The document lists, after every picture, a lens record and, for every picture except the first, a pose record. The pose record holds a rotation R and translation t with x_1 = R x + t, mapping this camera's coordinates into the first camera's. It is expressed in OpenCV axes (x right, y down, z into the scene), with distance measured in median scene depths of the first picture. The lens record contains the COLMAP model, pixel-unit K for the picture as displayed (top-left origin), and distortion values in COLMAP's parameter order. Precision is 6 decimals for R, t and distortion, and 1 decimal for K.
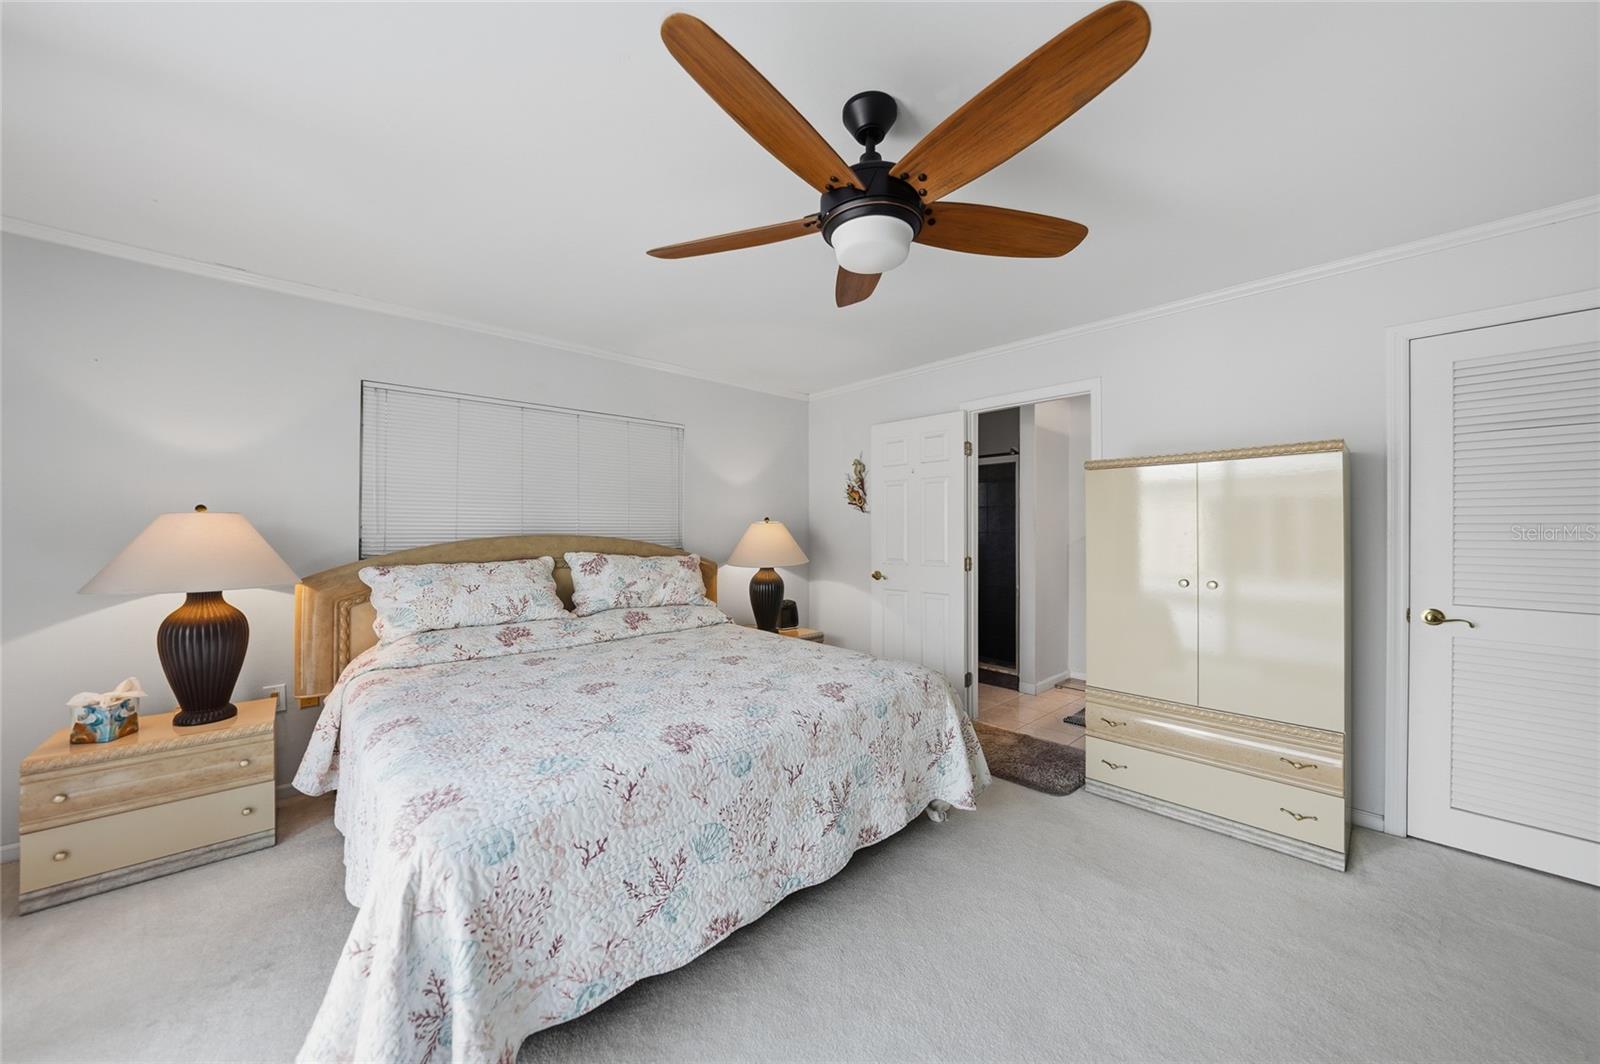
lens RADIAL K [[564.6, 0, 806.2], [0, 564.6, 529.4], [0, 0, 1]] dist [-0.014123, 0.000432]
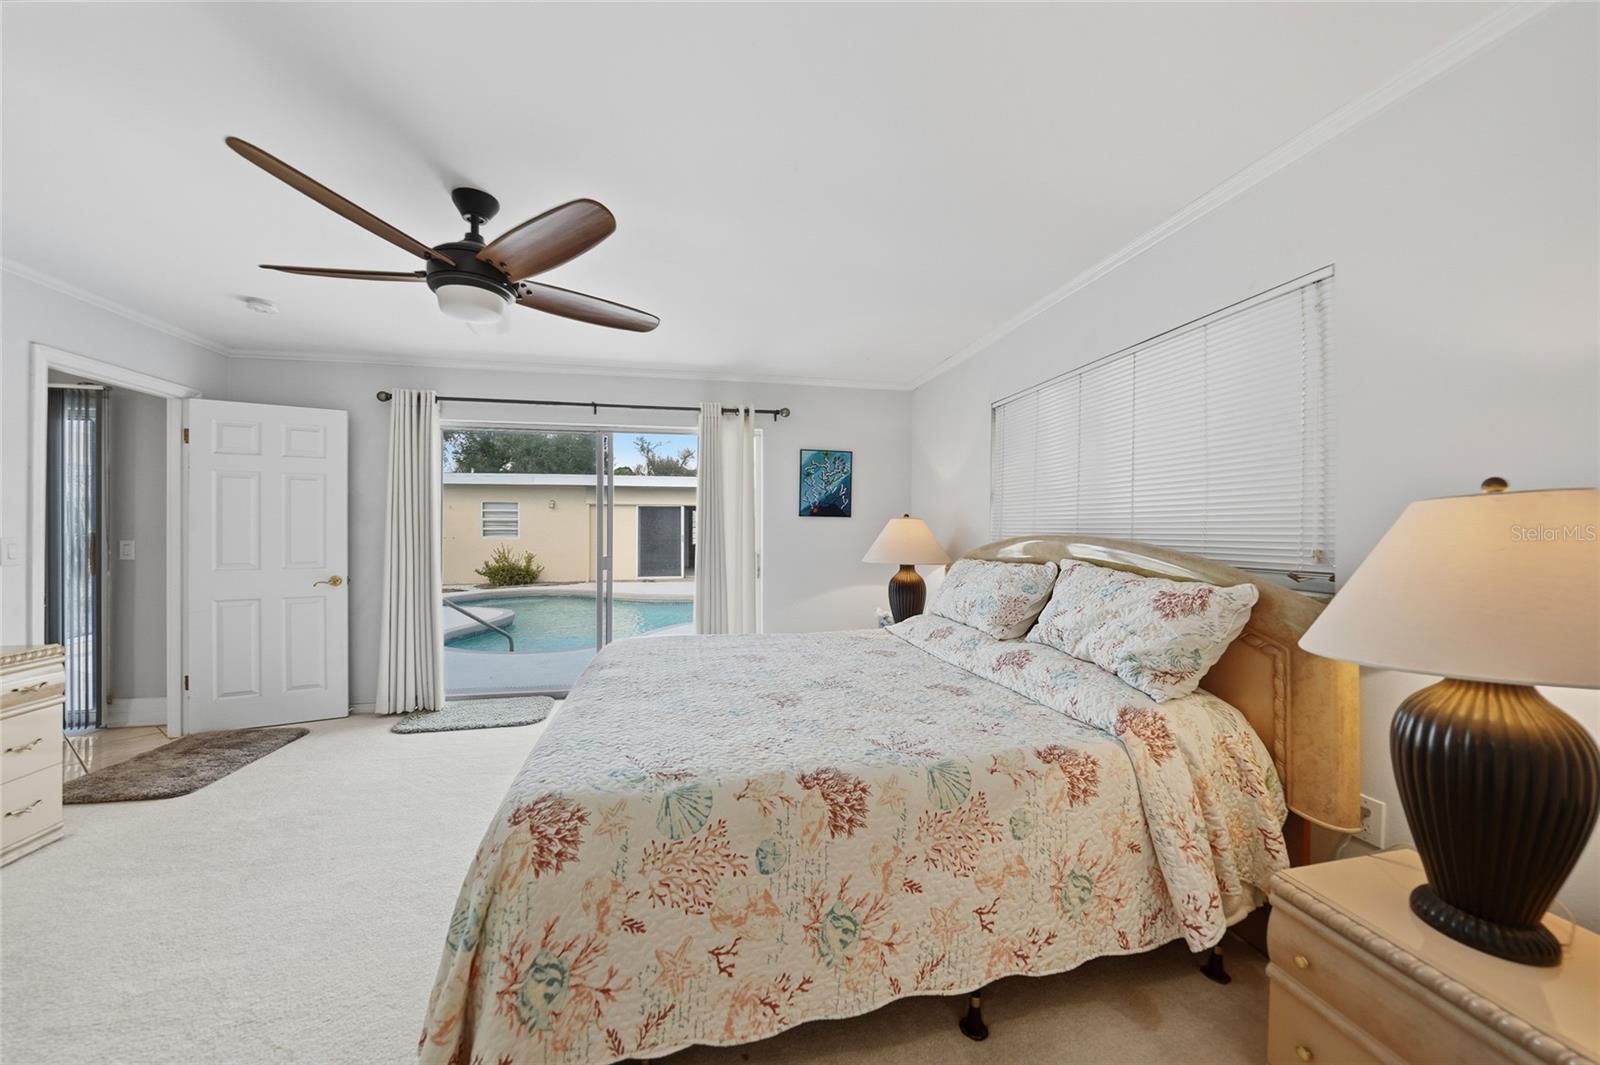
lens RADIAL K [[564.6, 0, 806.2], [0, 564.6, 529.9], [0, 0, 1]] dist [-0.014123, 0.000432]
pose [[-0.516942, -0.000785, -0.856020, 0.581057], [-0.000595, 1.000000, -0.000557, 0.006055], [0.856020, 0.000221, -0.516942, 1.655868]]
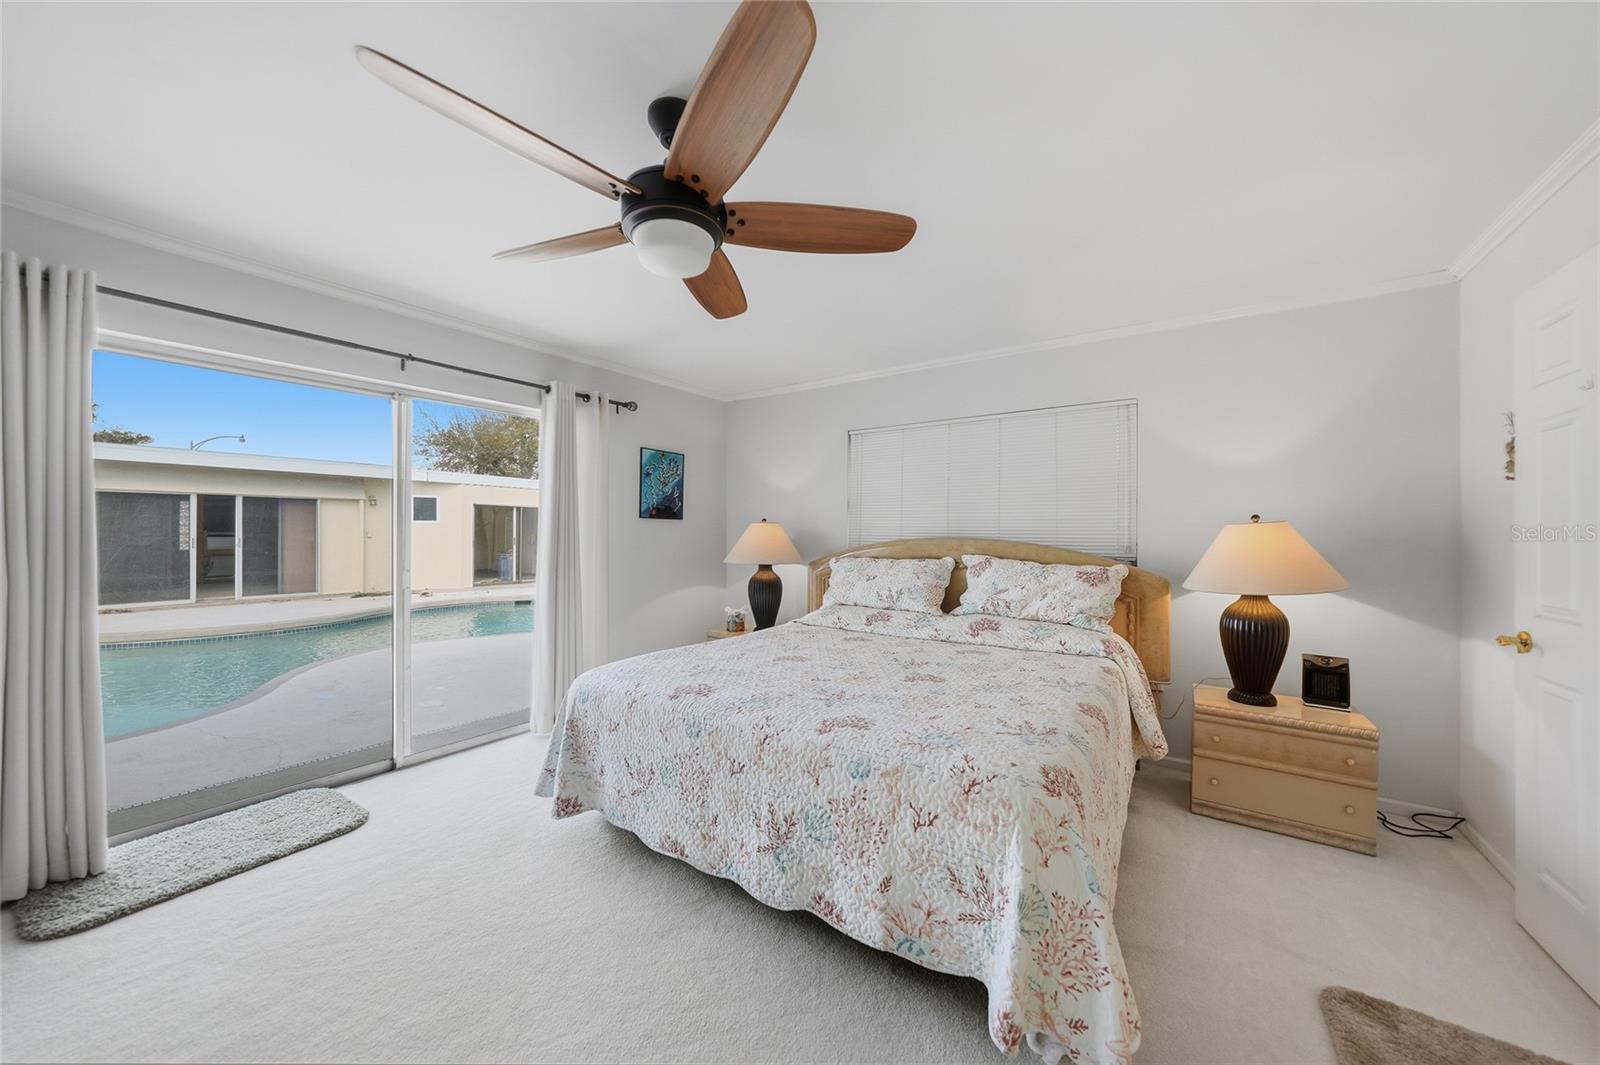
lens RADIAL K [[561.4, 0, 794.2], [0, 561.4, 527.5], [0, 0, 1]] dist [-0.022479, 0.005160]
pose [[0.204929, -0.005594, -0.978761, 0.812370], [-0.003188, 0.999975, -0.006383, -0.002561], [0.978772, 0.004428, 0.204906, 0.717275]]
